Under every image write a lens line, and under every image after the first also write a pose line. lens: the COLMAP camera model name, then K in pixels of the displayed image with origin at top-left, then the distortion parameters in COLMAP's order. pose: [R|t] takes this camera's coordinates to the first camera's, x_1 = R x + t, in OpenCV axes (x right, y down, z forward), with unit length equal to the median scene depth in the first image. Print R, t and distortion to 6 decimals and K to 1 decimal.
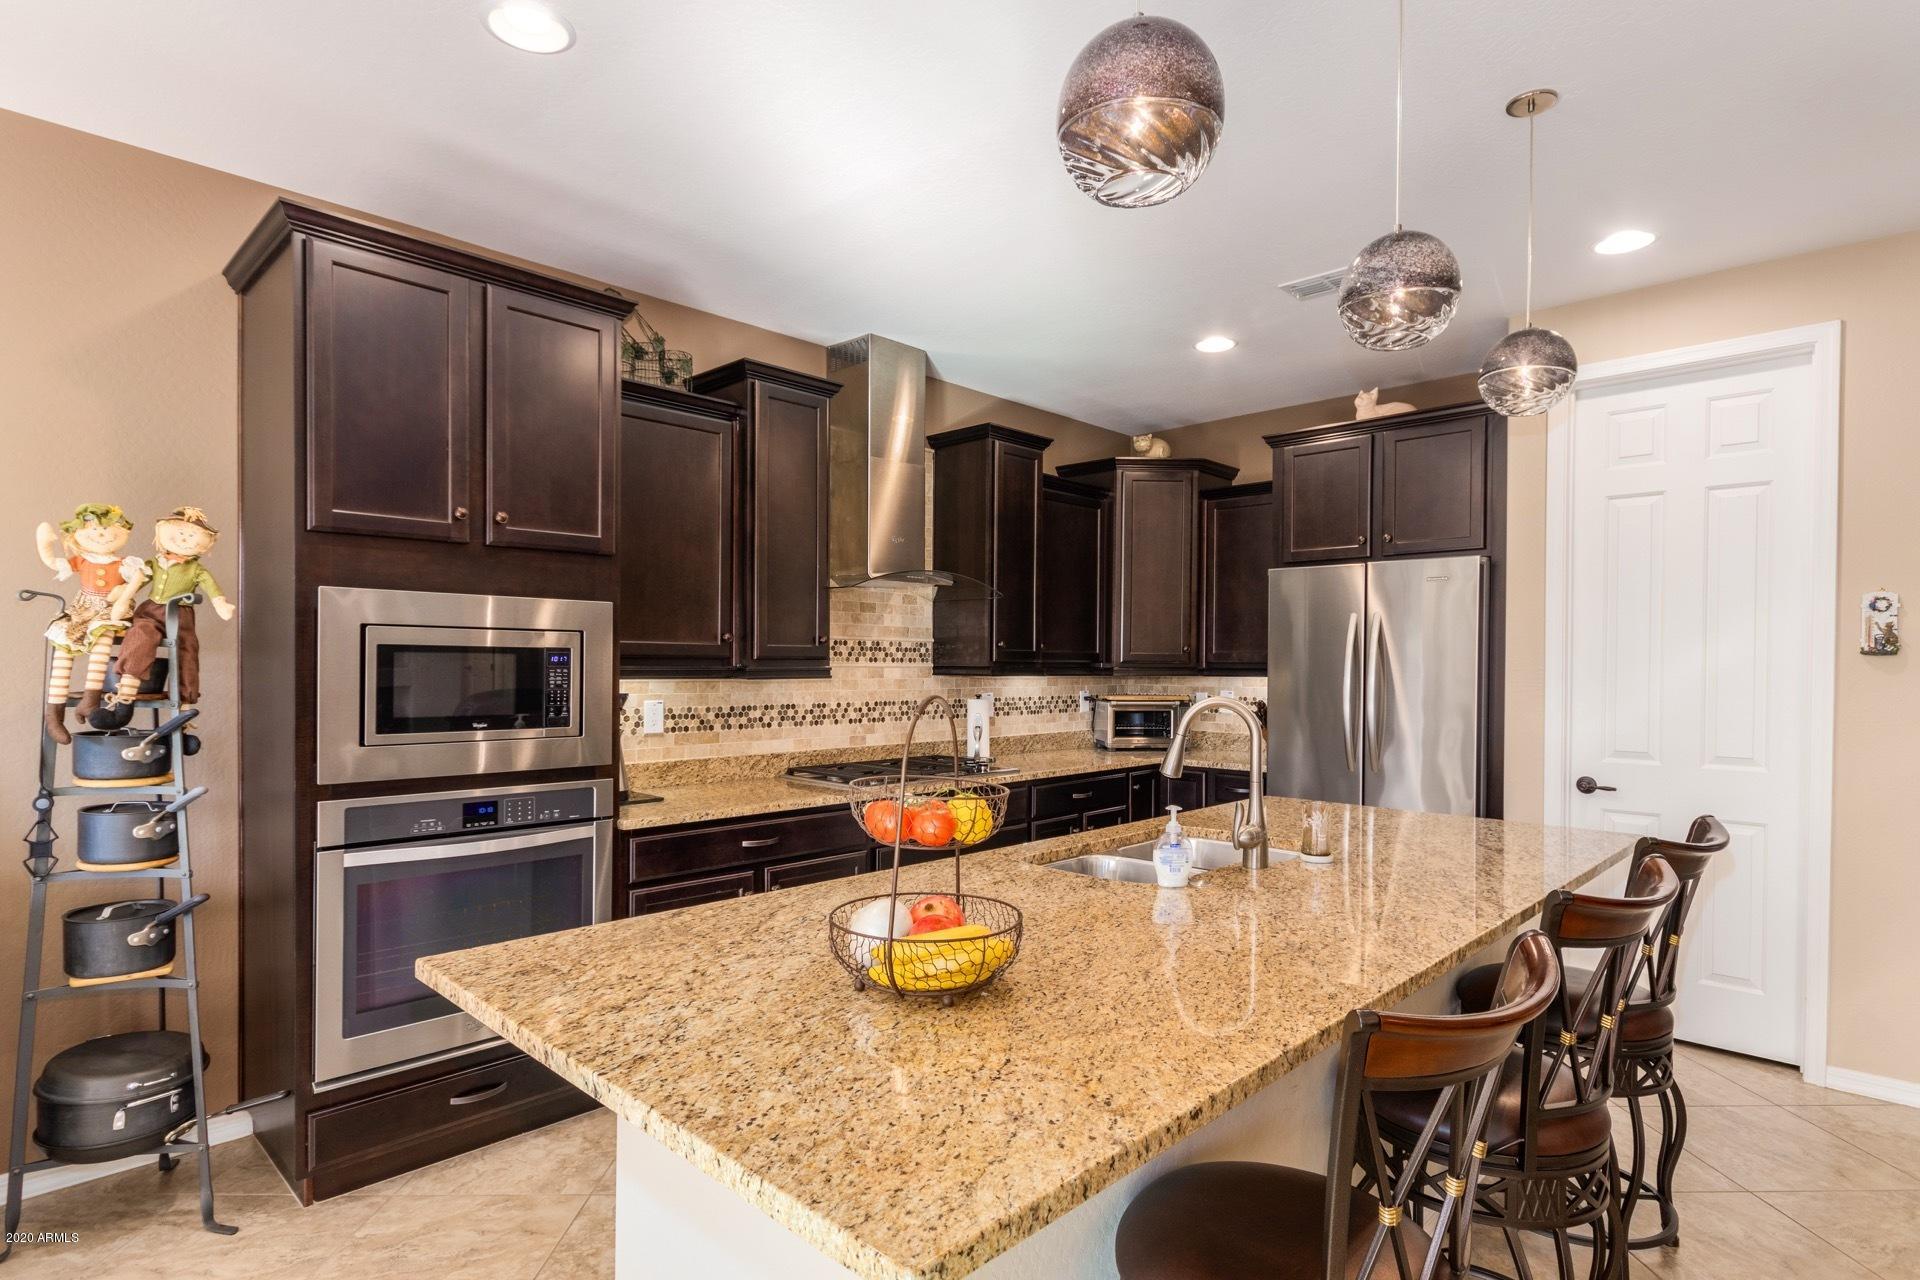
lens RADIAL K [[1000.7, 0, 965.8], [0, 1000.7, 655.7], [0, 0, 1]] dist [0.002873, 0.000124]
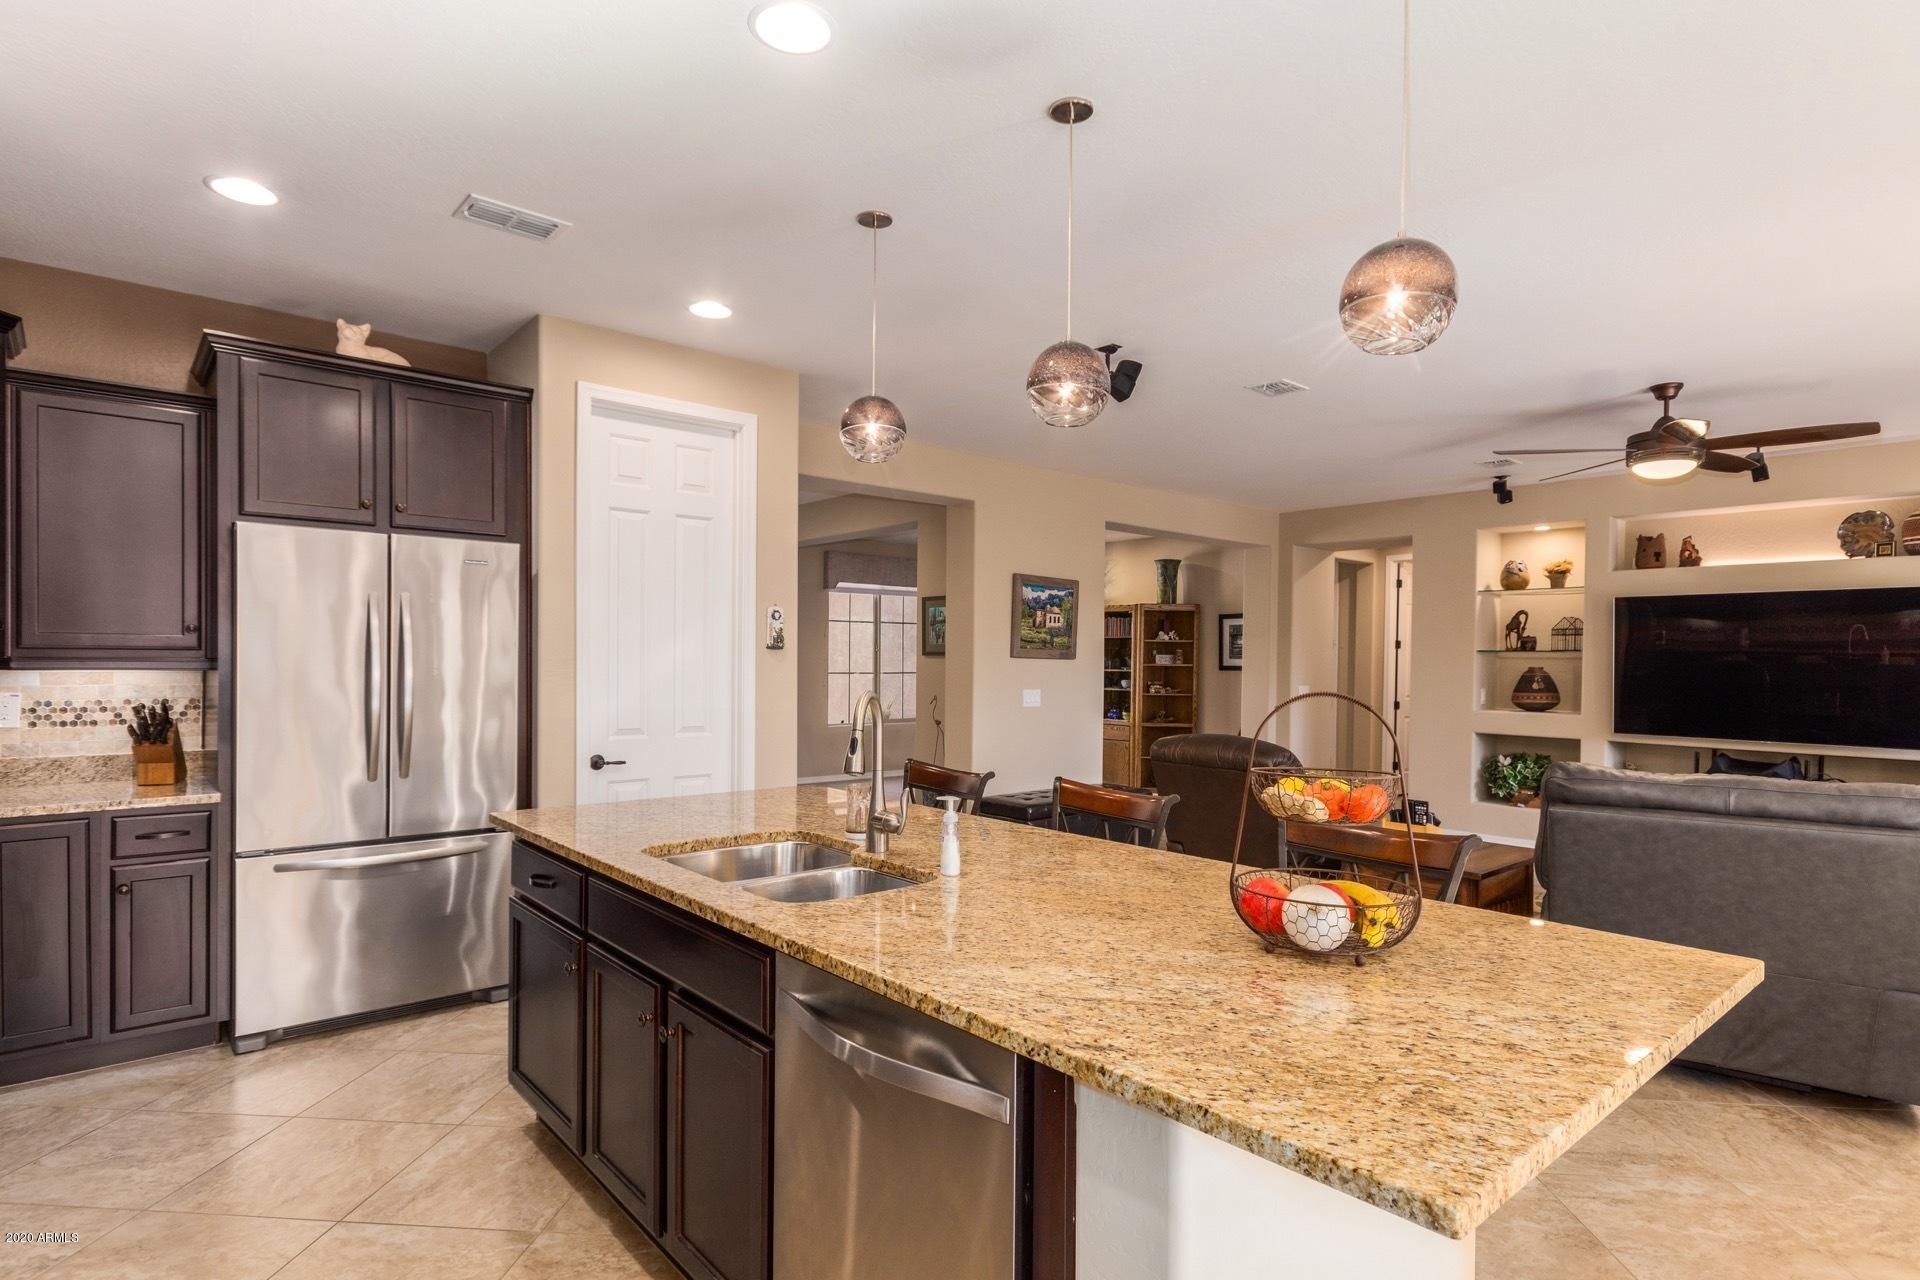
lens RADIAL K [[1000.7, 0, 960.9], [0, 1000.7, 653.9], [0, 0, 1]] dist [0.002873, 0.000124]
pose [[0.083438, 0.001858, 0.996511, -1.139324], [-0.016606, 0.999862, -0.000474, 0.004960], [-0.996375, -0.016509, 0.083458, 1.255451]]
